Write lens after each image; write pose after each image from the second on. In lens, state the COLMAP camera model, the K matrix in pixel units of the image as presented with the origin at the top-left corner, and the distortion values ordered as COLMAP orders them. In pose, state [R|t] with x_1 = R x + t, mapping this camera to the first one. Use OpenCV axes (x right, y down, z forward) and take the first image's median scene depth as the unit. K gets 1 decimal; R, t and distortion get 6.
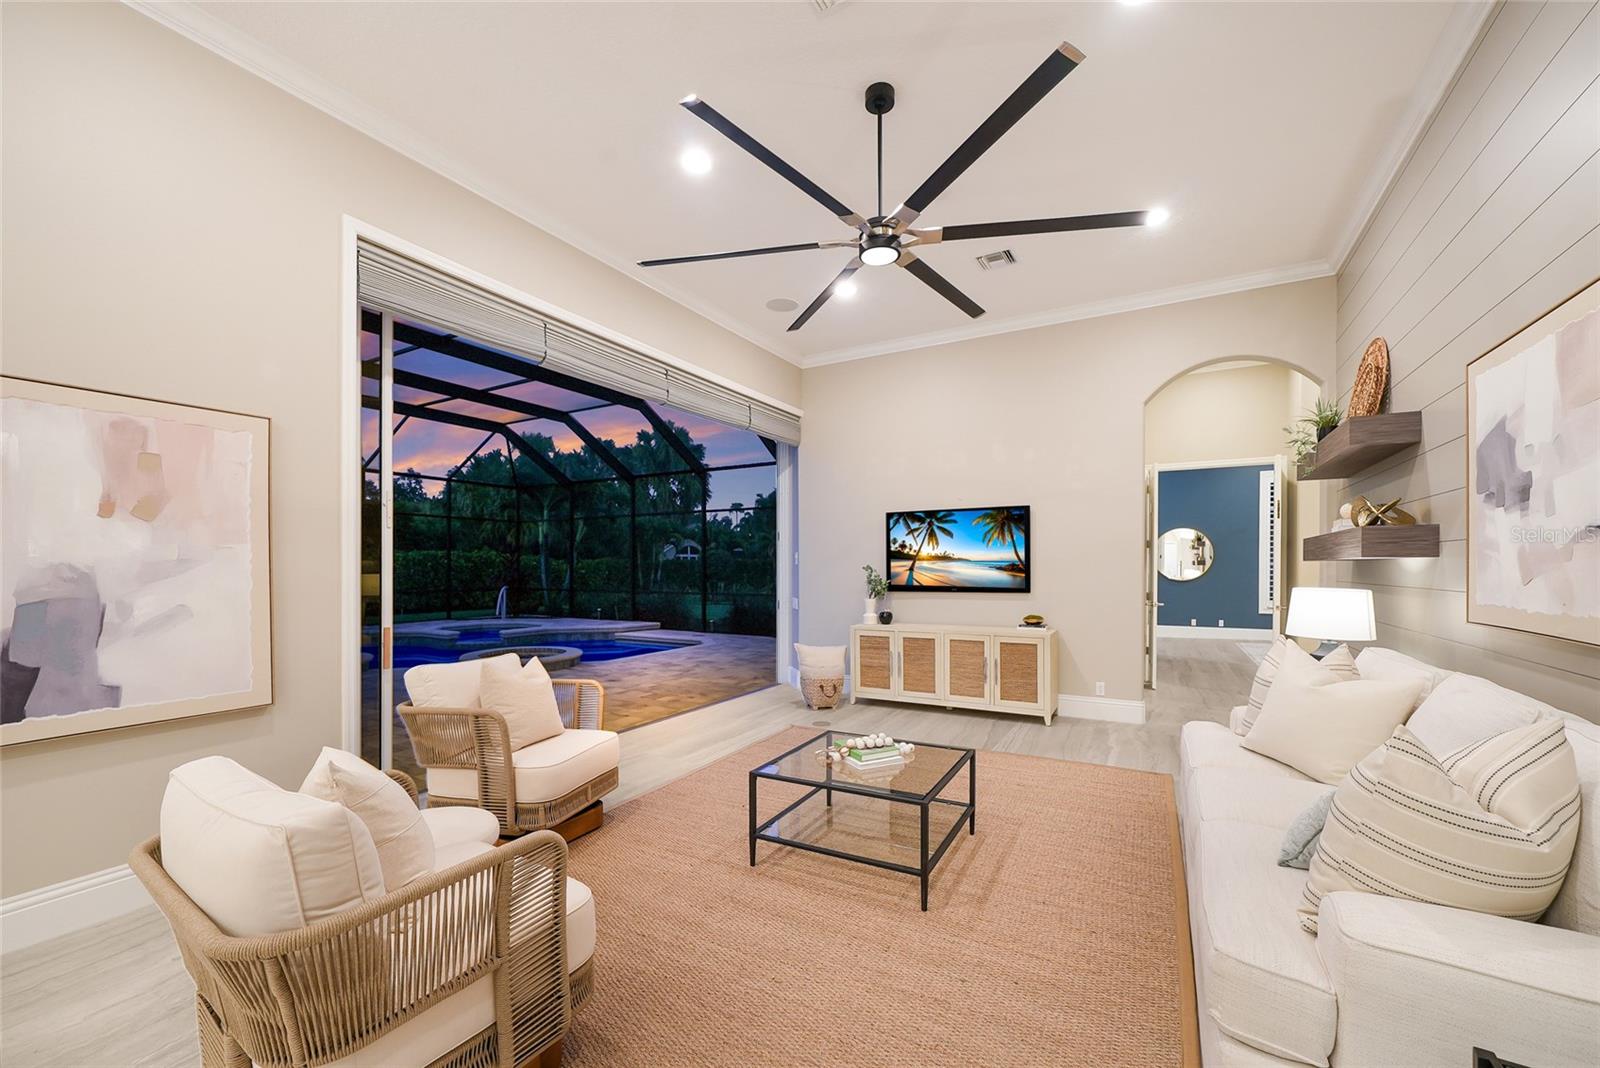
lens RADIAL K [[642.8, 0, 802.2], [0, 642.8, 567.2], [0, 0, 1]] dist [-0.000834, 0.000021]
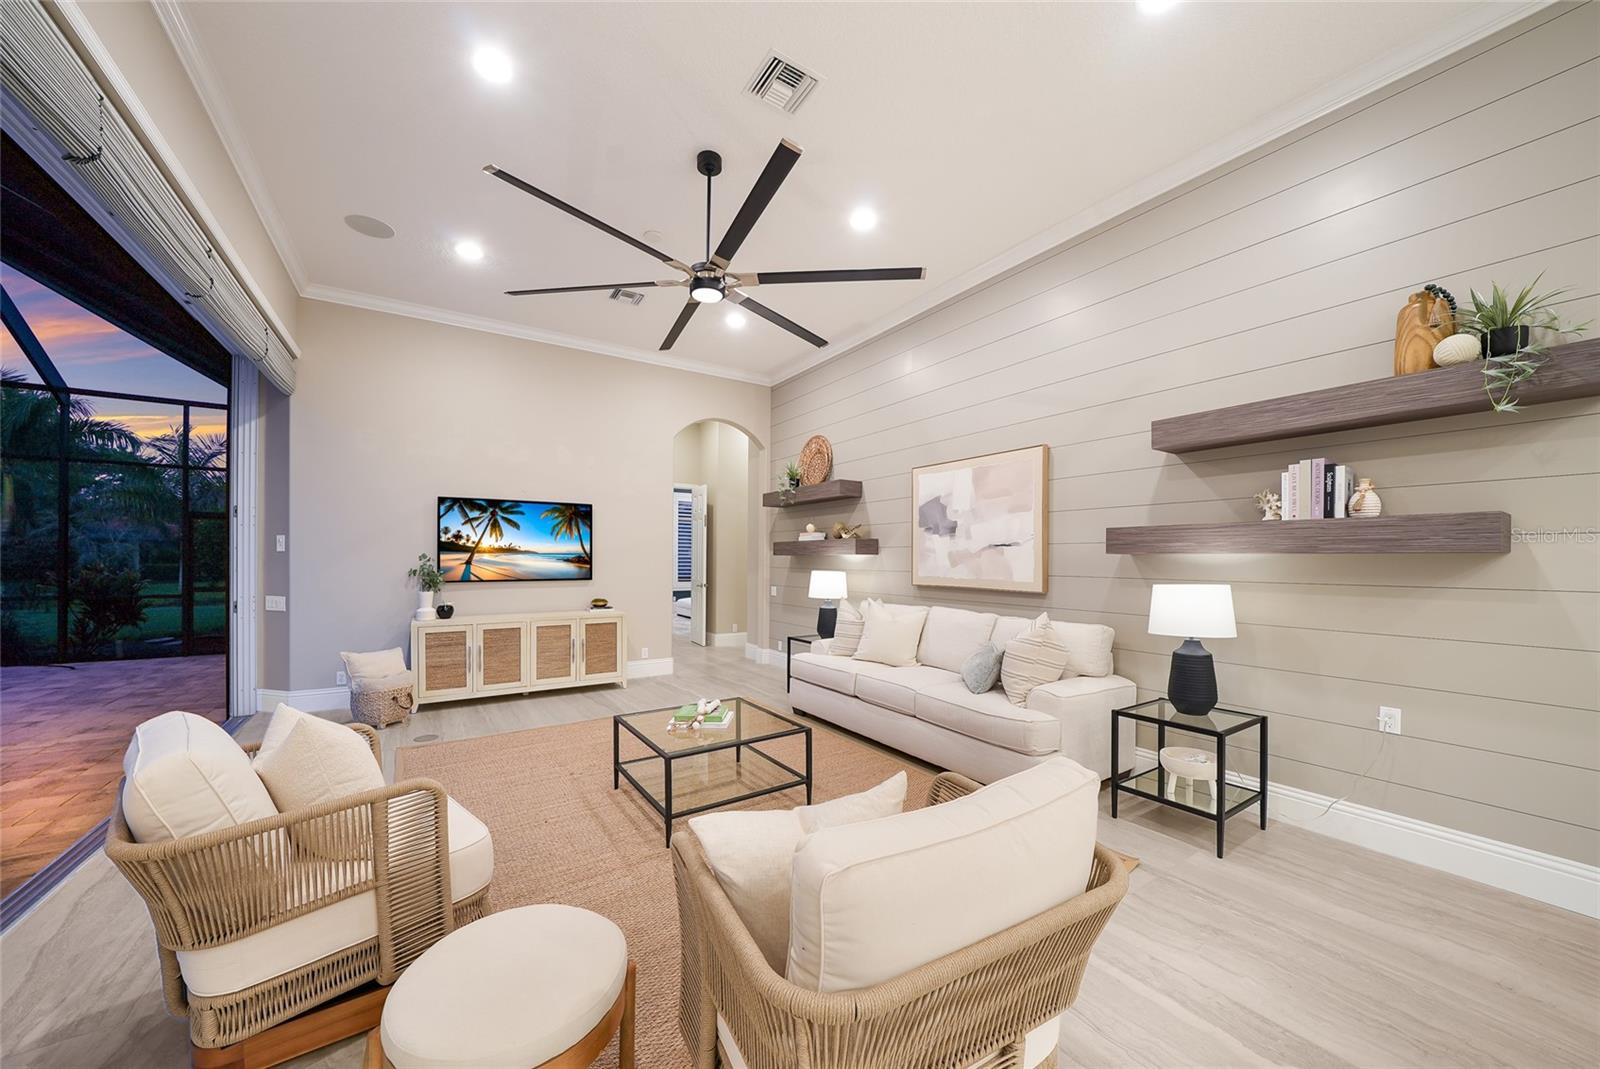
lens RADIAL K [[571.1, 0, 800.6], [0, 571.1, 563.5], [0, 0, 1]] dist [-0.000681, -0.000016]
pose [[0.466055, -0.001407, 0.884755, -0.378808], [-0.006786, 0.999964, 0.005165, 0.002042], [-0.884730, -0.008411, 0.466029, 0.182895]]
